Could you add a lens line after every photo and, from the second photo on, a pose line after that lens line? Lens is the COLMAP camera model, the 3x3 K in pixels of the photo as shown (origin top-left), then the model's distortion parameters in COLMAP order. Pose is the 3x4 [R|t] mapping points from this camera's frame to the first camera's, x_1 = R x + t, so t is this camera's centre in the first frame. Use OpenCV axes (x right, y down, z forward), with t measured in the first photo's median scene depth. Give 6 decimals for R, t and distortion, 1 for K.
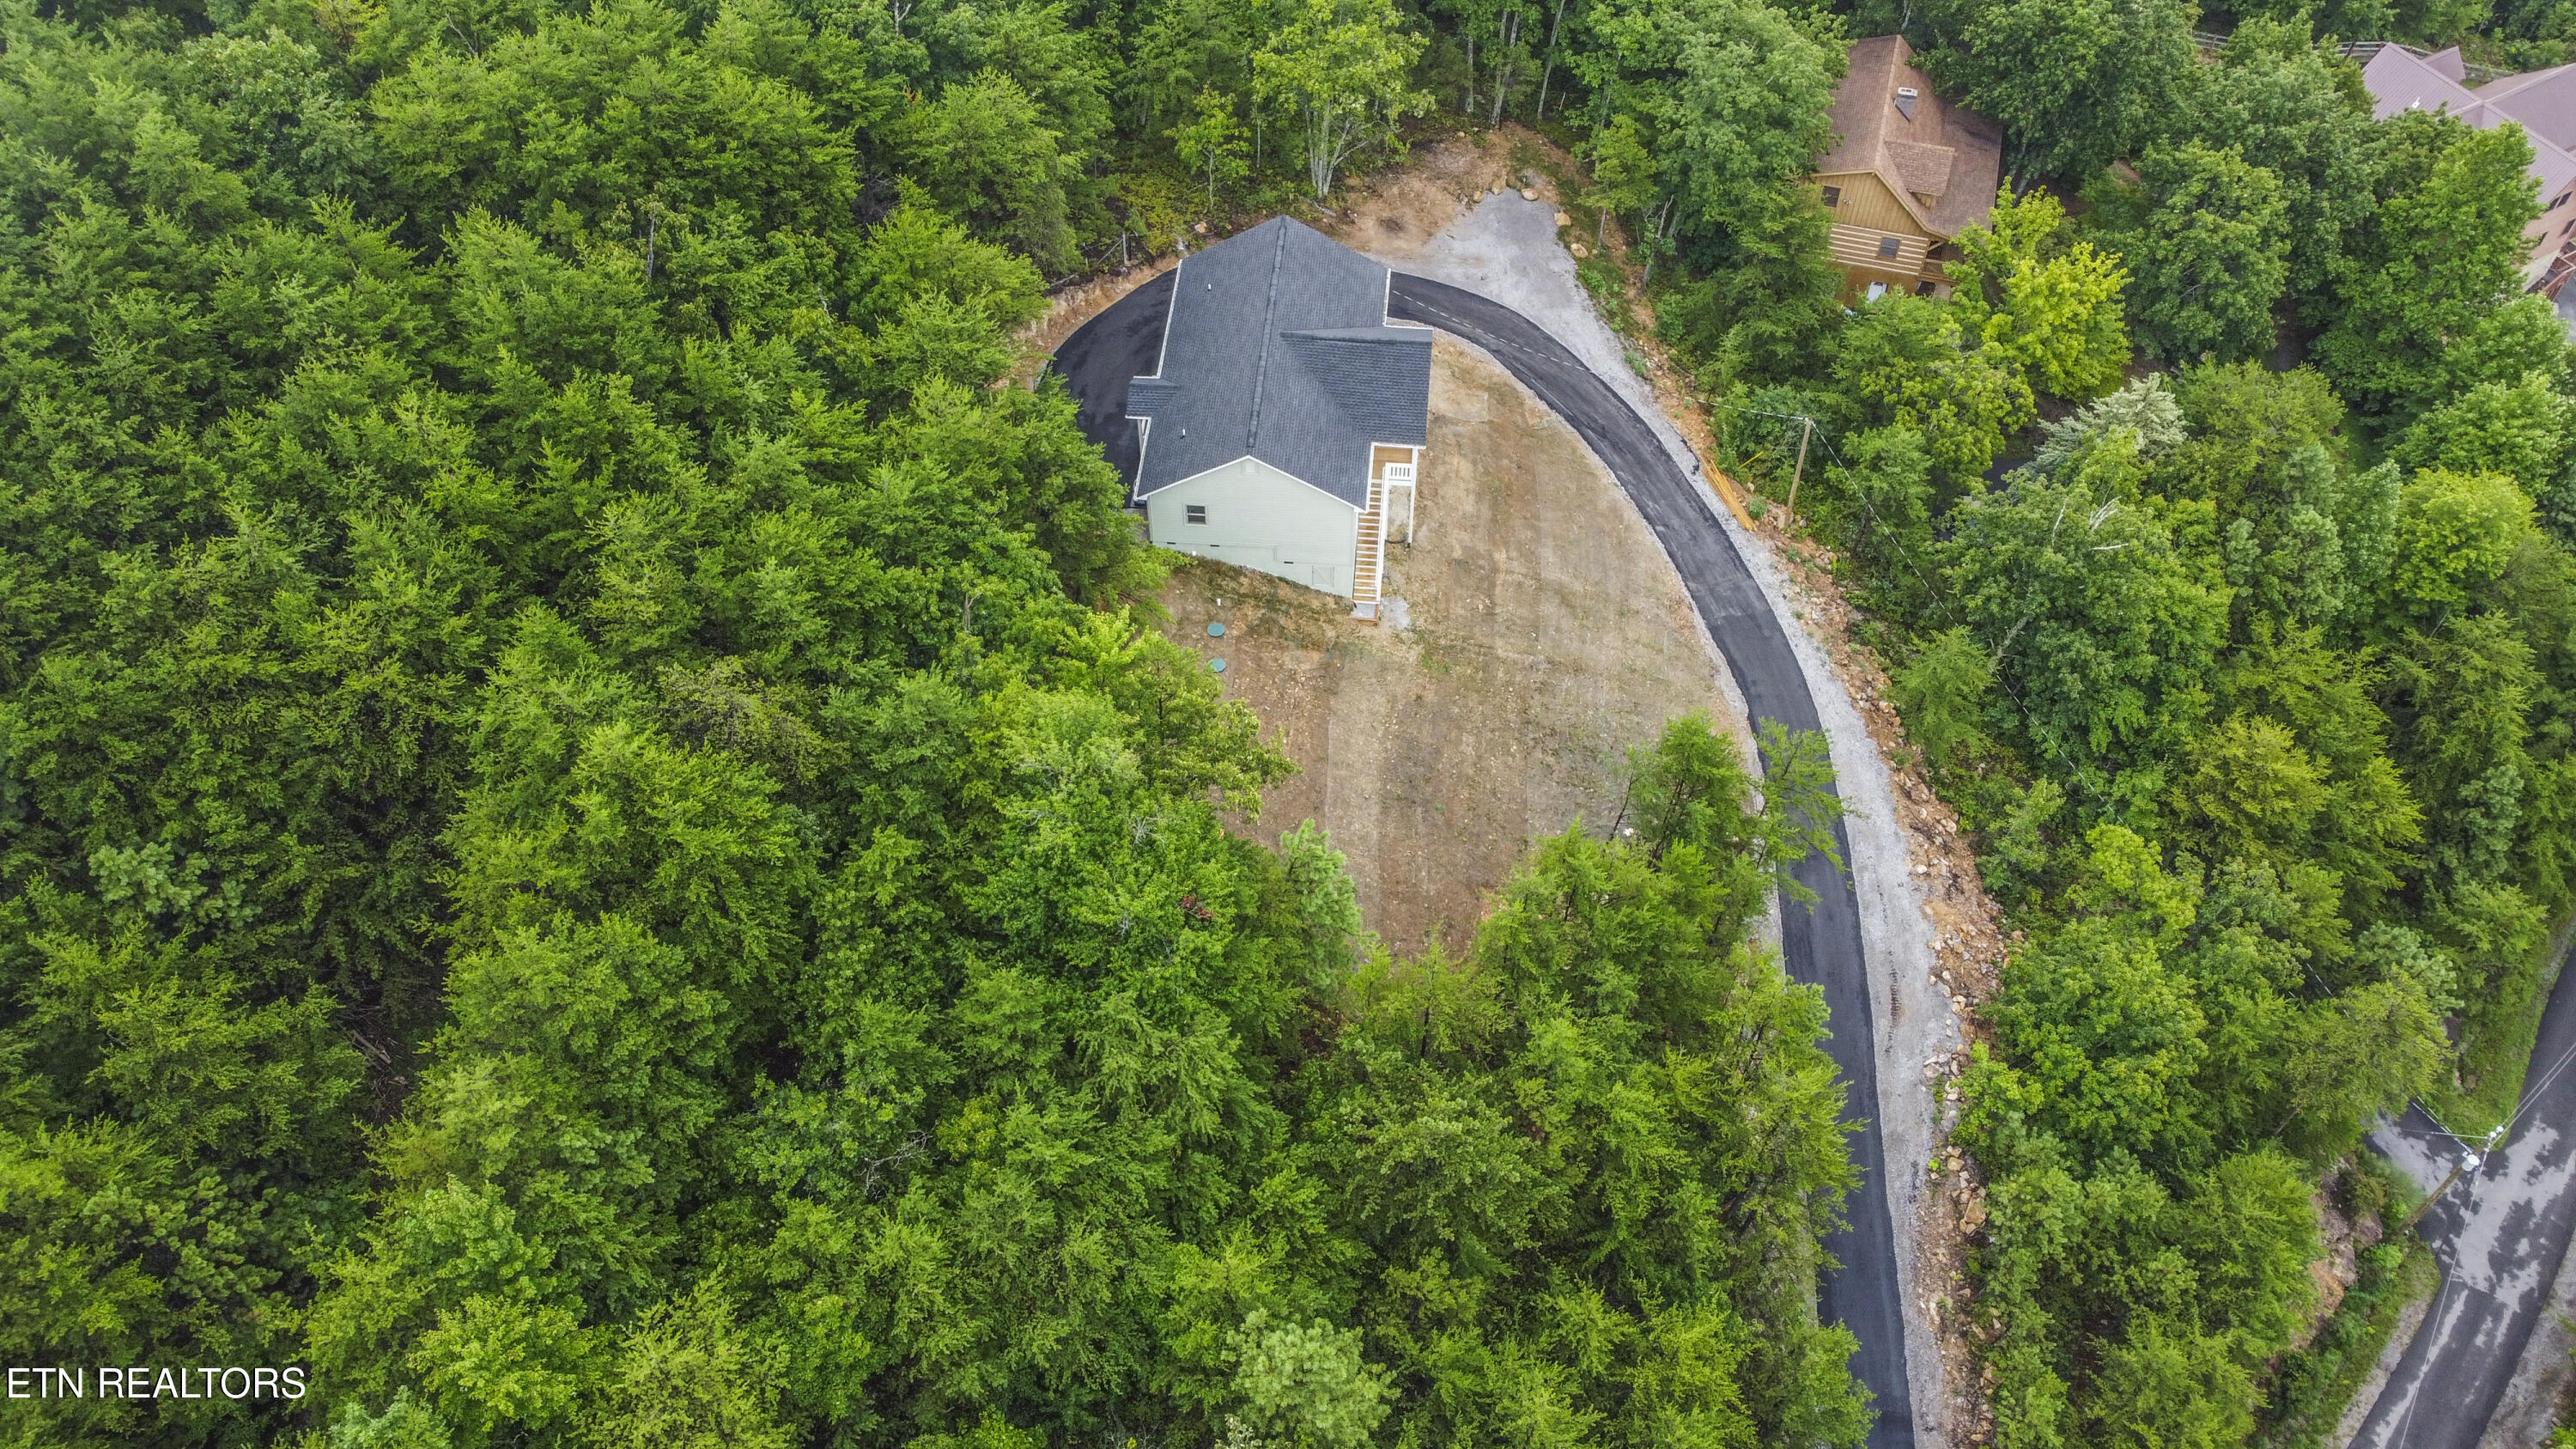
lens RADIAL K [[2165.8, 0, 1282.4], [0, 2165.8, 723.0], [0, 0, 1]] dist [0.009343, -0.000086]
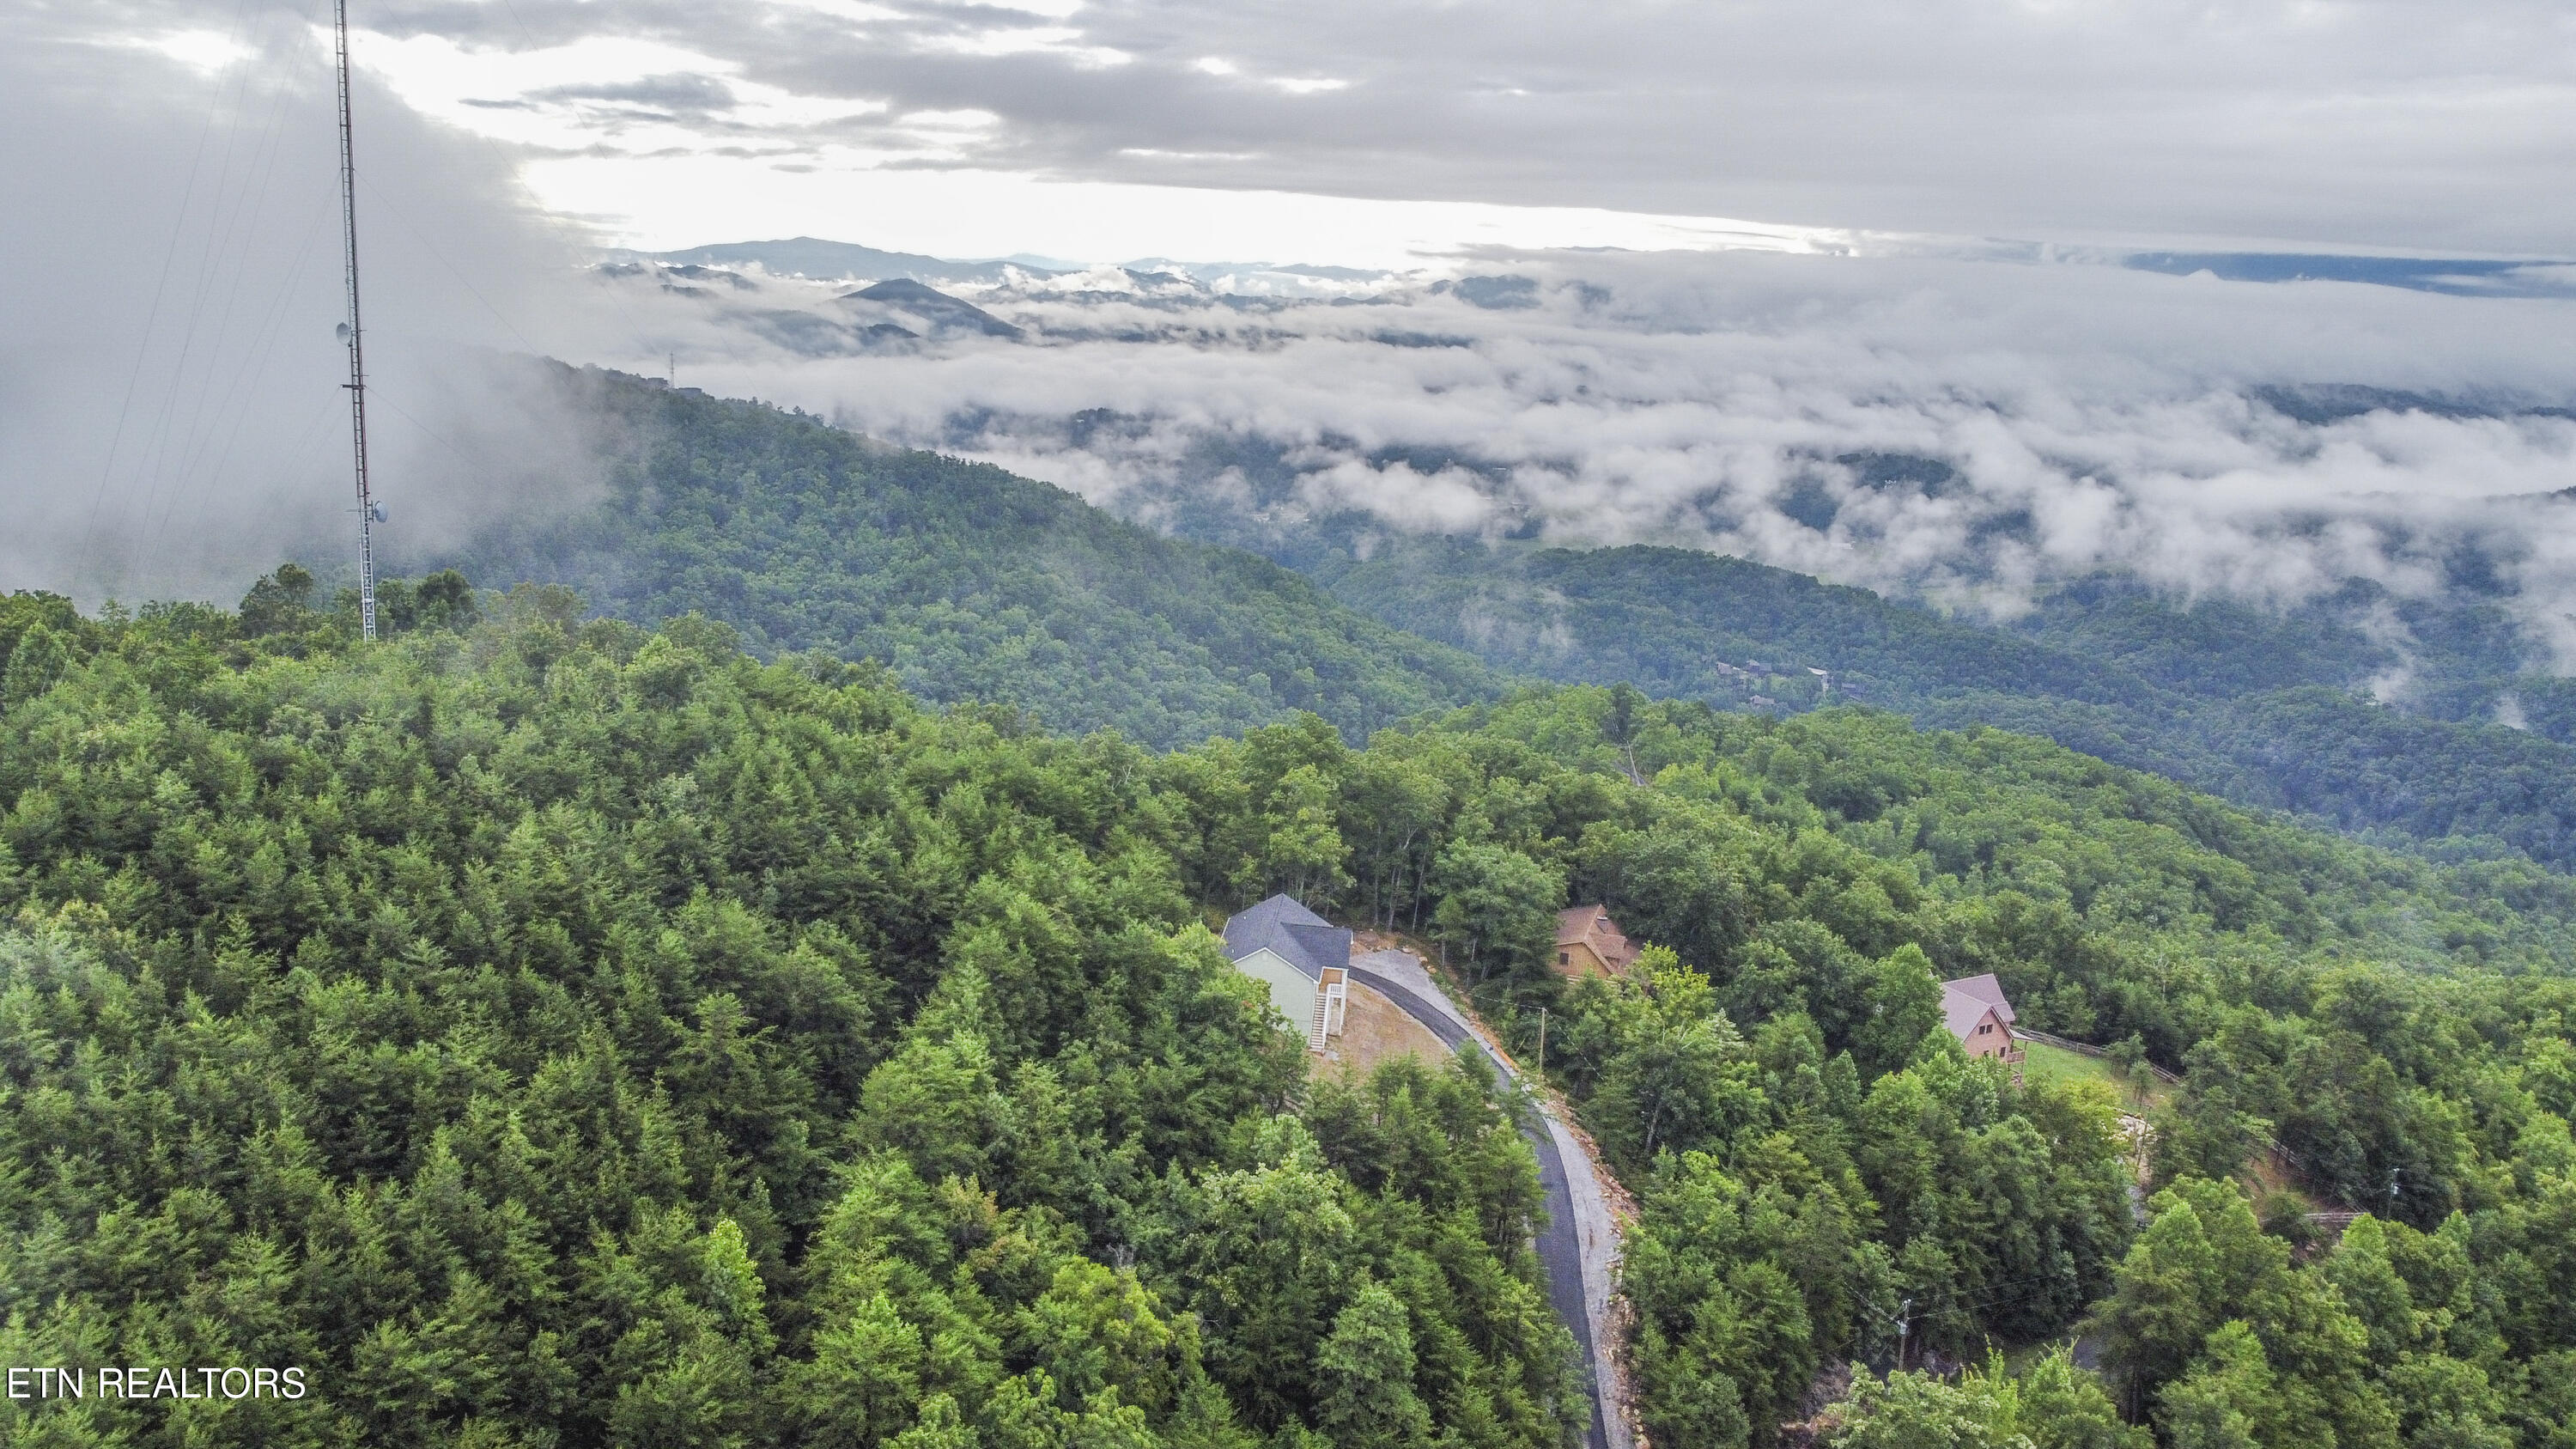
lens RADIAL K [[2165.8, 0, 1291.2], [0, 2165.8, 724.6], [0, 0, 1]] dist [0.009343, -0.000086]
pose [[0.999346, 0.035021, 0.009011, -0.013879], [-0.022488, 0.796998, -0.603564, 0.858613], [-0.028319, 0.602966, 0.797264, -0.733781]]
